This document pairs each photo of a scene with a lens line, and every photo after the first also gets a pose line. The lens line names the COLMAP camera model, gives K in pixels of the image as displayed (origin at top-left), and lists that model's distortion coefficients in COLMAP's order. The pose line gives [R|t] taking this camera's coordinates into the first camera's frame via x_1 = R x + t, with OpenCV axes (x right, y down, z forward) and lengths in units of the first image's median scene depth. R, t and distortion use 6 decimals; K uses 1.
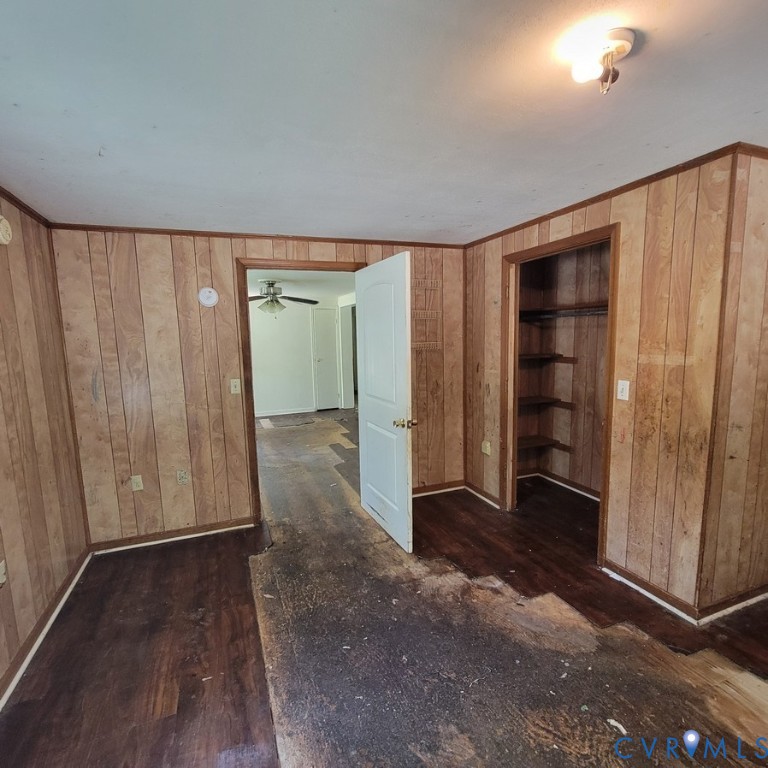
lens RADIAL K [[419.3, 0, 381.7], [0, 419.3, 388.3], [0, 0, 1]] dist [0.001689, -0.000064]
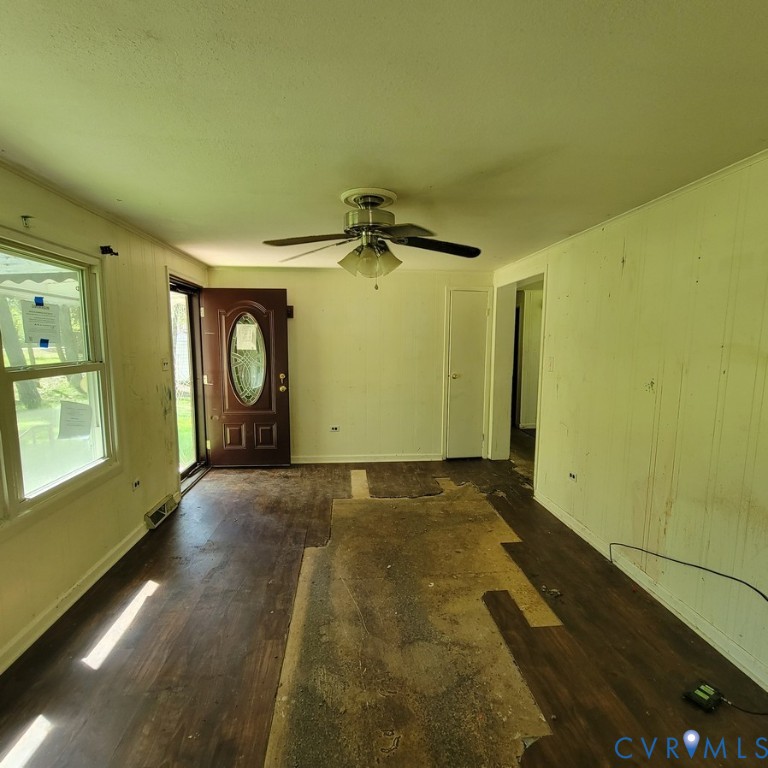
lens RADIAL K [[419.3, 0, 382.1], [0, 419.3, 385.4], [0, 0, 1]] dist [0.001689, -0.000064]
pose [[0.959449, 0.060676, -0.275273, -0.122077], [-0.064649, 0.997894, -0.005371, -0.065138], [0.274368, 0.022950, 0.961351, 0.581131]]
